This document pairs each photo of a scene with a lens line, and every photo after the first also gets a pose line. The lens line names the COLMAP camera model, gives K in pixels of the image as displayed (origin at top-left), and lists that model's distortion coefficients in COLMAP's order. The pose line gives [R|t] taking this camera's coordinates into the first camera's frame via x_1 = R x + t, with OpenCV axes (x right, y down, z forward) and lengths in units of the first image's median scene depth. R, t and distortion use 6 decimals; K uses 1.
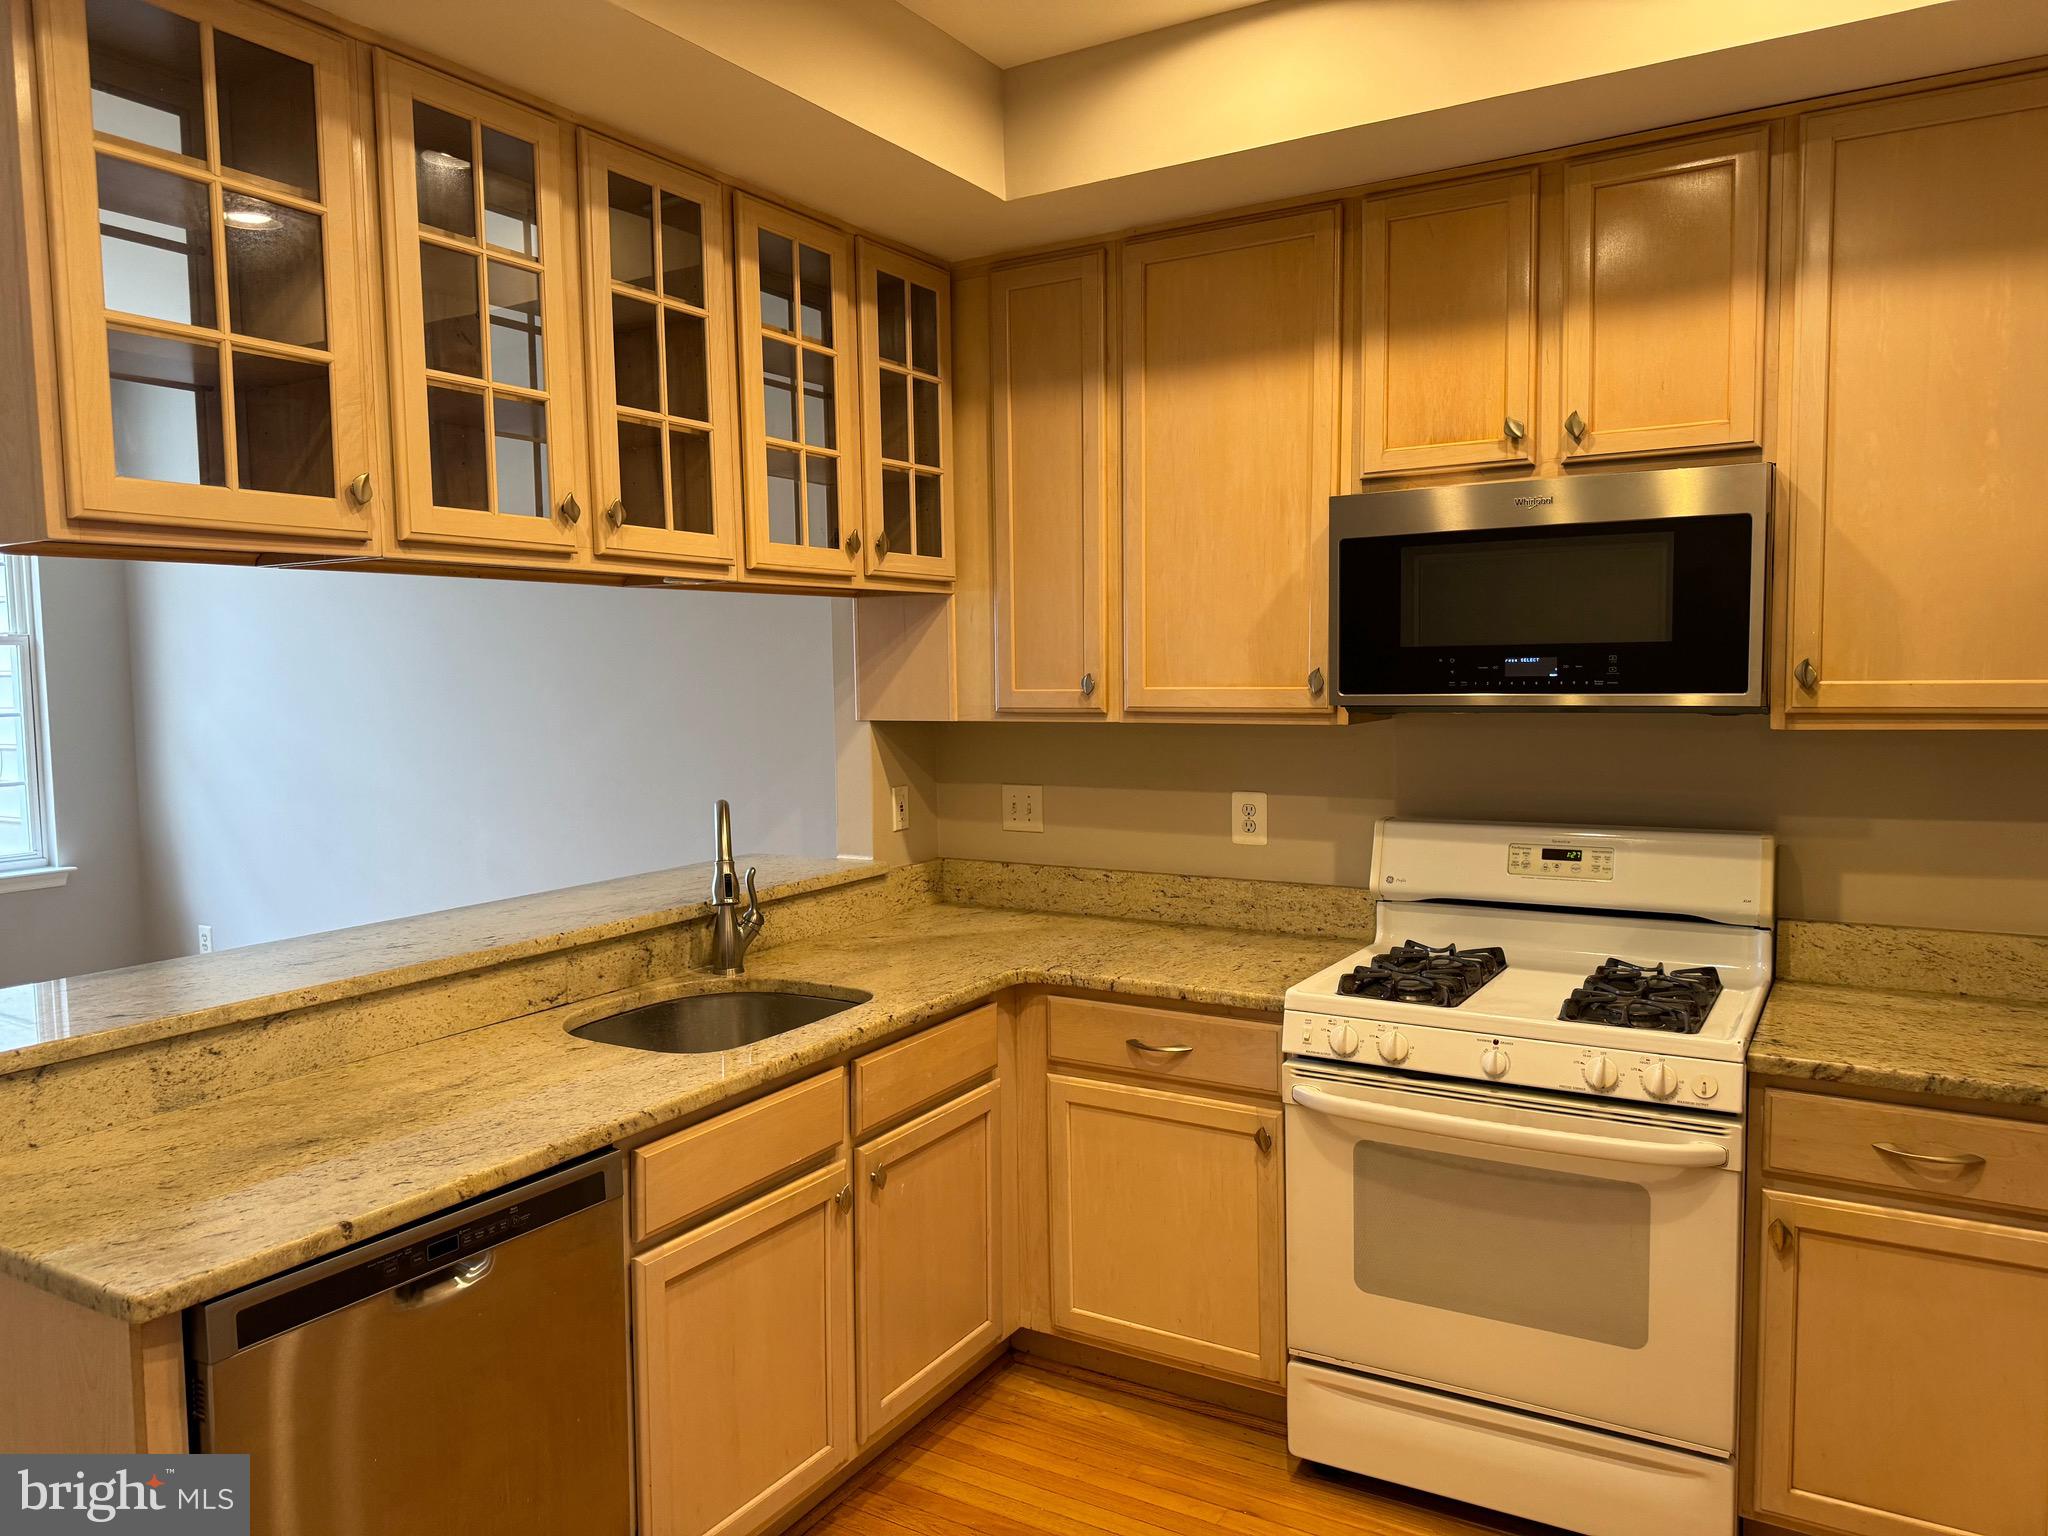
lens RADIAL K [[1321.9, 0, 1031.3], [0, 1321.9, 780.6], [0, 0, 1]] dist [0.004195, -0.033584]
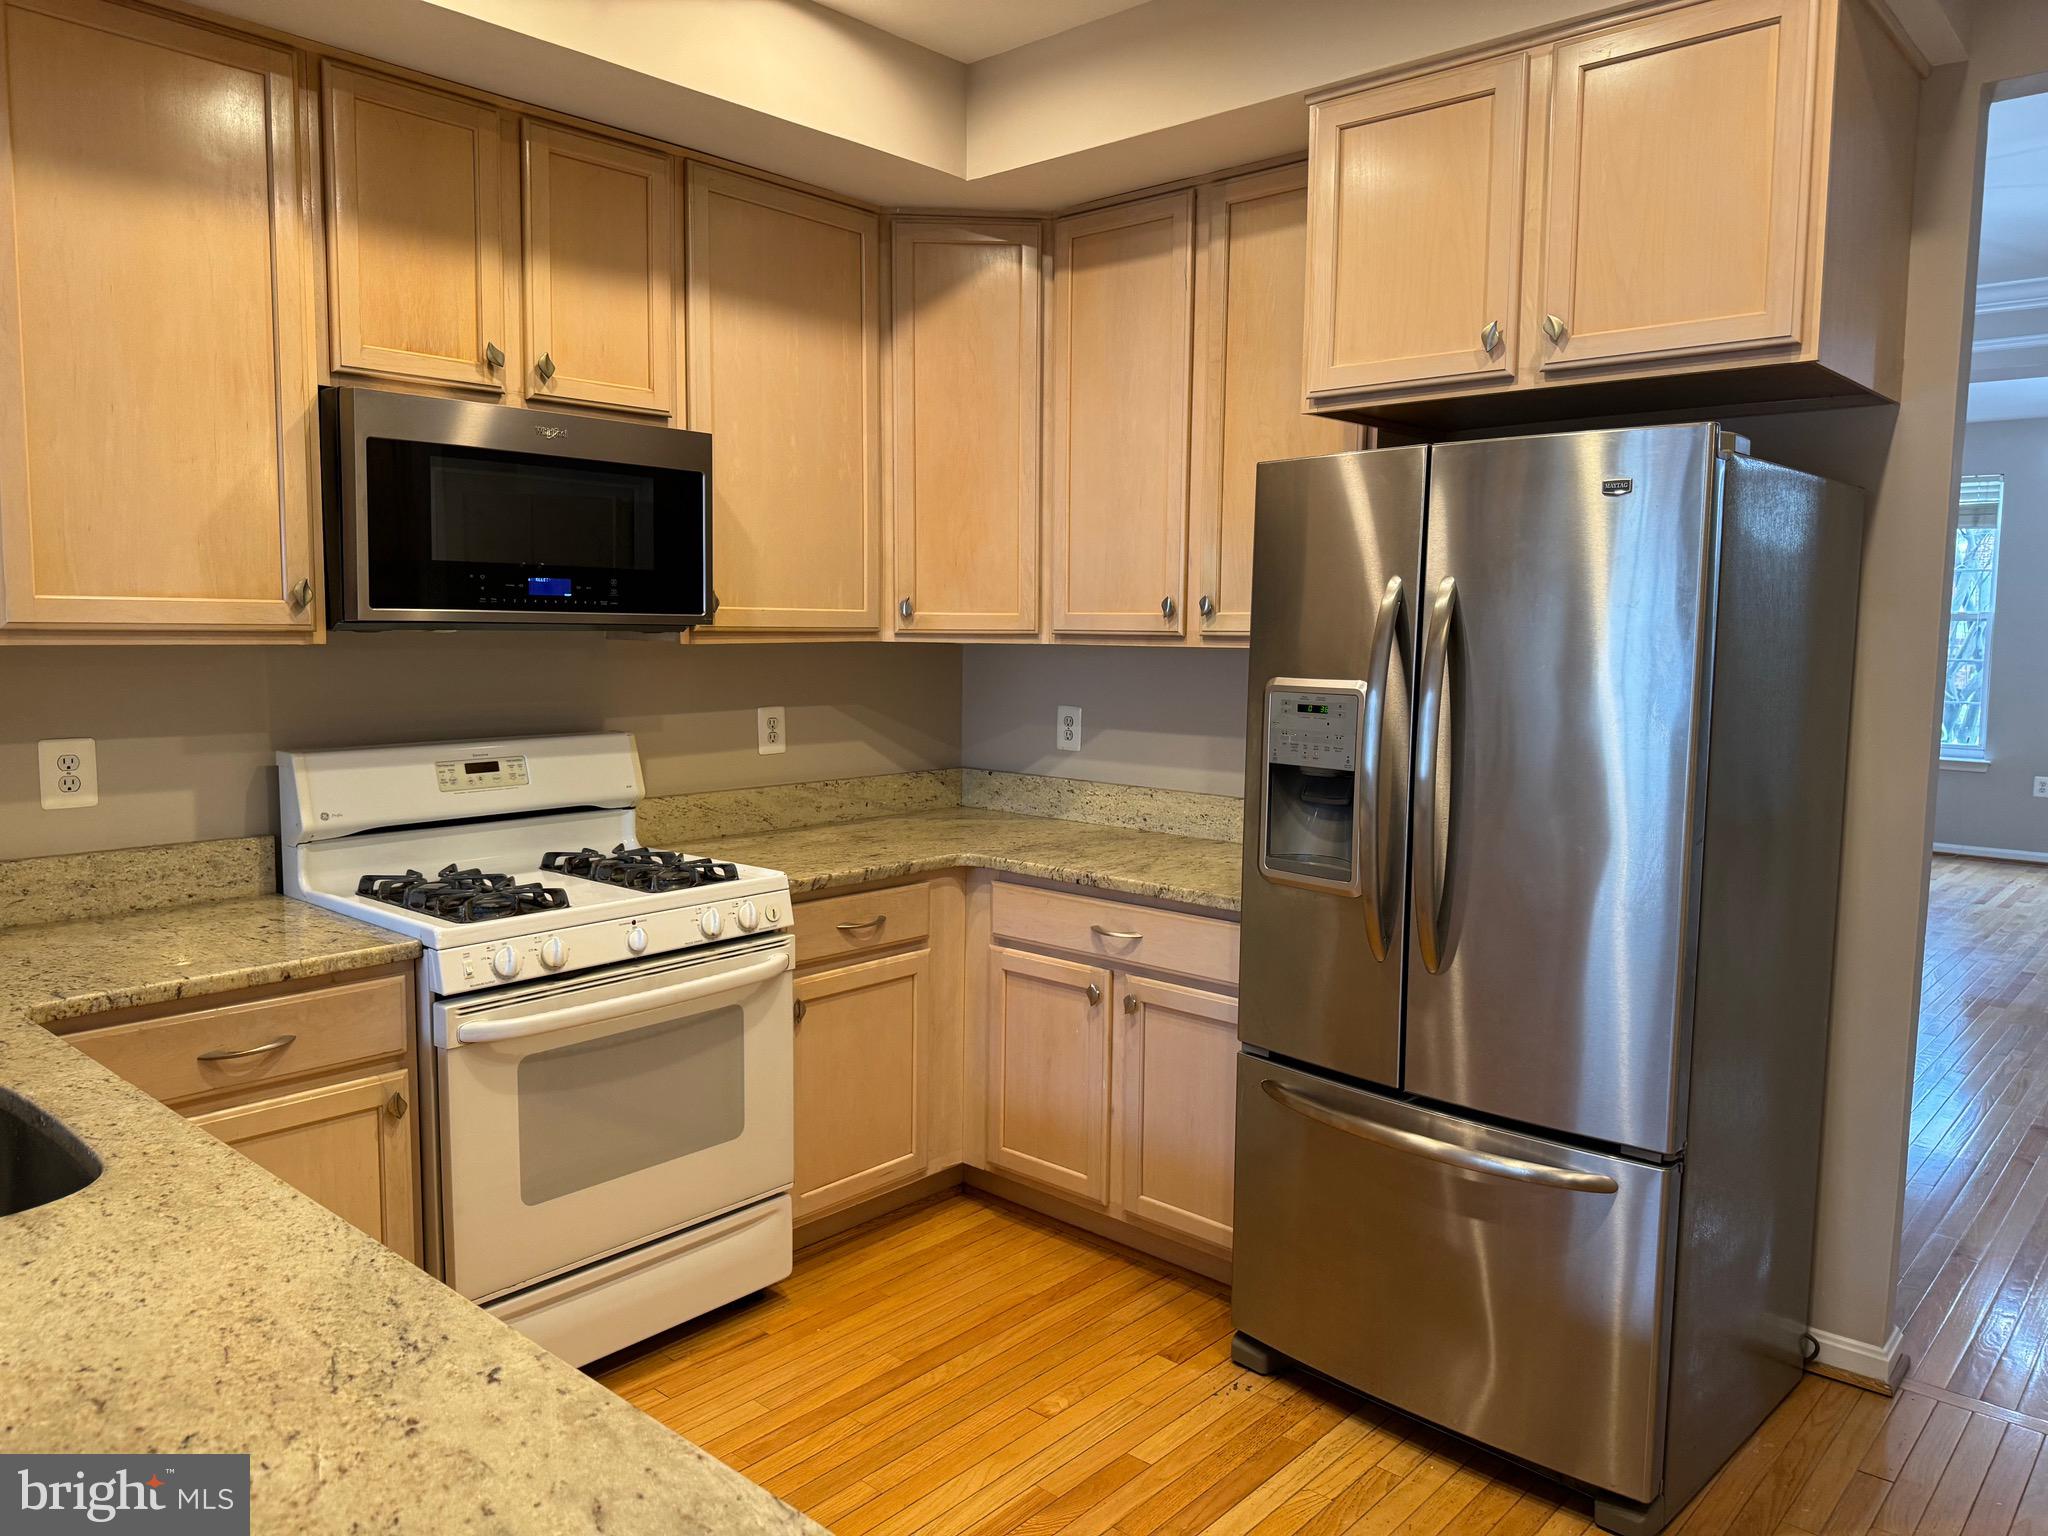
lens RADIAL K [[1434.3, 0, 990.2], [0, 1434.3, 773.0], [0, 0, 1]] dist [0.002729, -0.051623]
pose [[0.188452, -0.089237, 0.978020, -0.682501], [0.060380, 0.995032, 0.079154, -0.005764], [-0.980225, 0.044136, 0.192904, 0.411111]]
